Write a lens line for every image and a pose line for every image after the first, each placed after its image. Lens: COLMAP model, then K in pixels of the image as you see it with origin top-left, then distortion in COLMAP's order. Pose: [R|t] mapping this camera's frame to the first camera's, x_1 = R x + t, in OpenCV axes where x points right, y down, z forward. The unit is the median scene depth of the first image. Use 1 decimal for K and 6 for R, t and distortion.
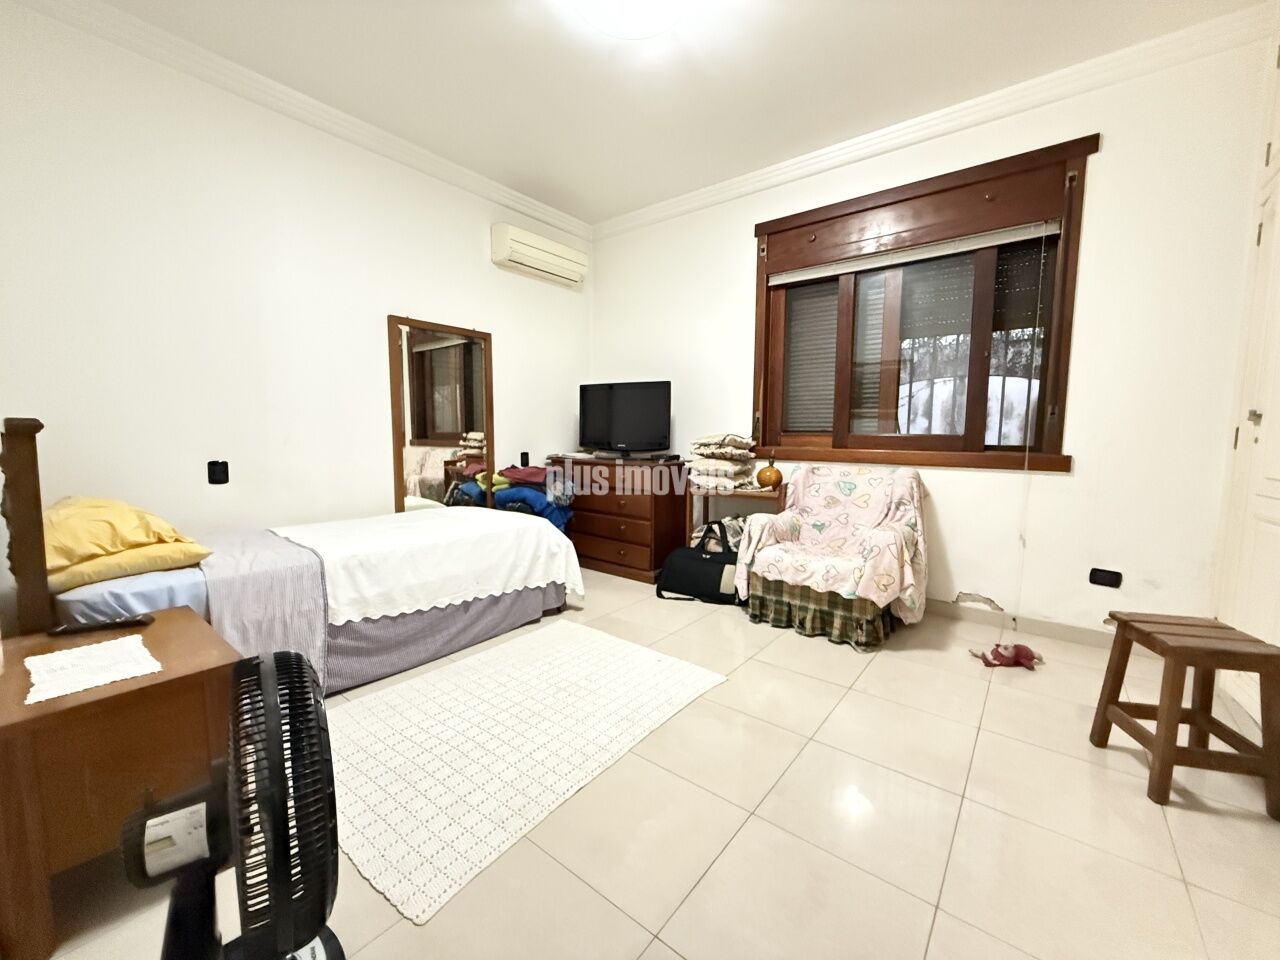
lens RADIAL K [[513.8, 0, 640.0], [0, 513.8, 480.0], [0, 0, 1]] dist [-0.000605, -0.000069]
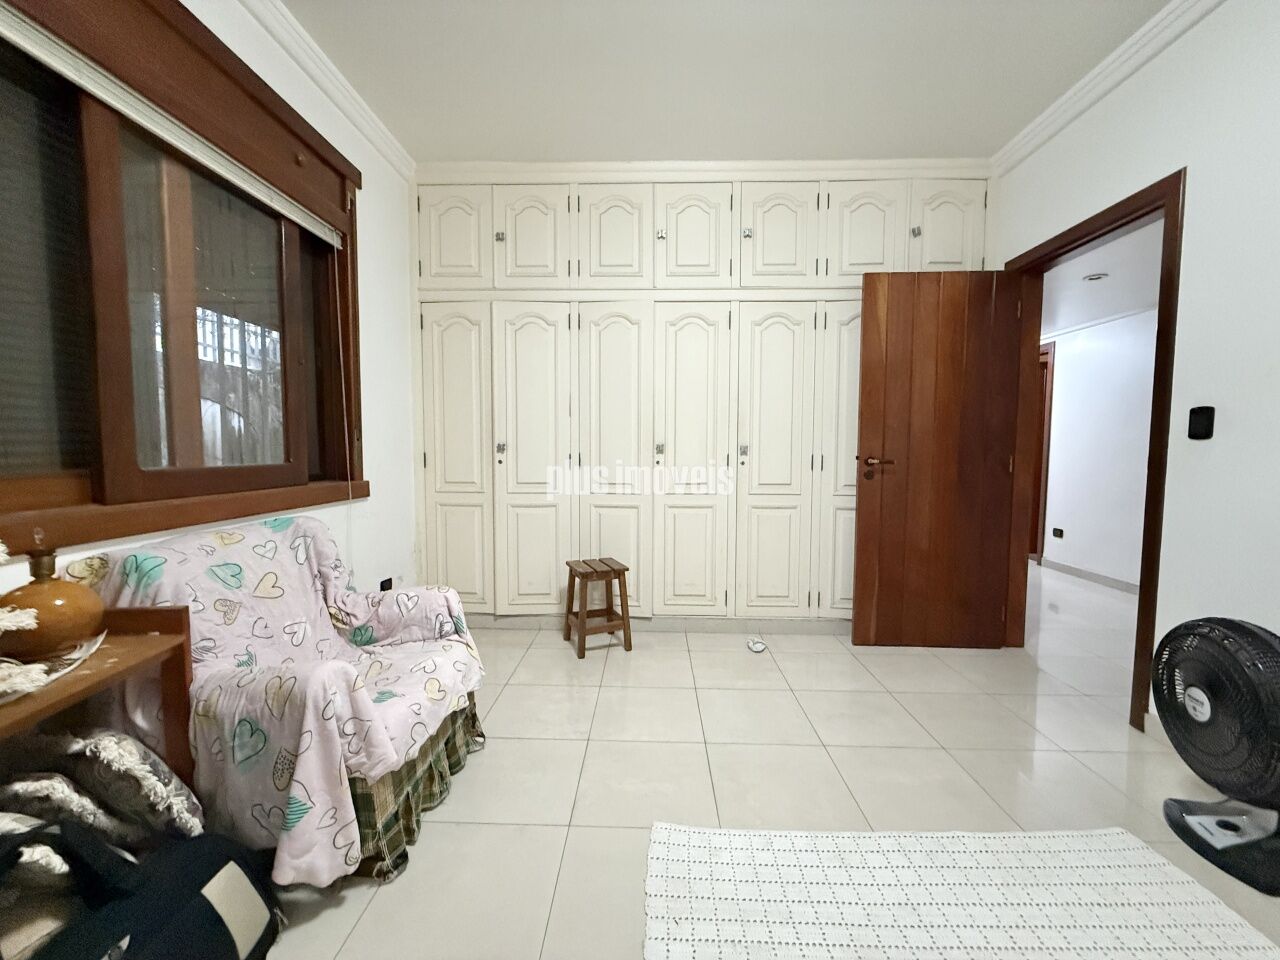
lens RADIAL K [[513.8, 0, 640.0], [0, 513.8, 480.0], [0, 0, 1]] dist [-0.000605, -0.000069]
pose [[-0.600156, -0.055452, 0.797959, -0.293288], [0.066019, 0.990756, 0.118504, -0.133686], [-0.797154, 0.123801, -0.590947, 1.164055]]
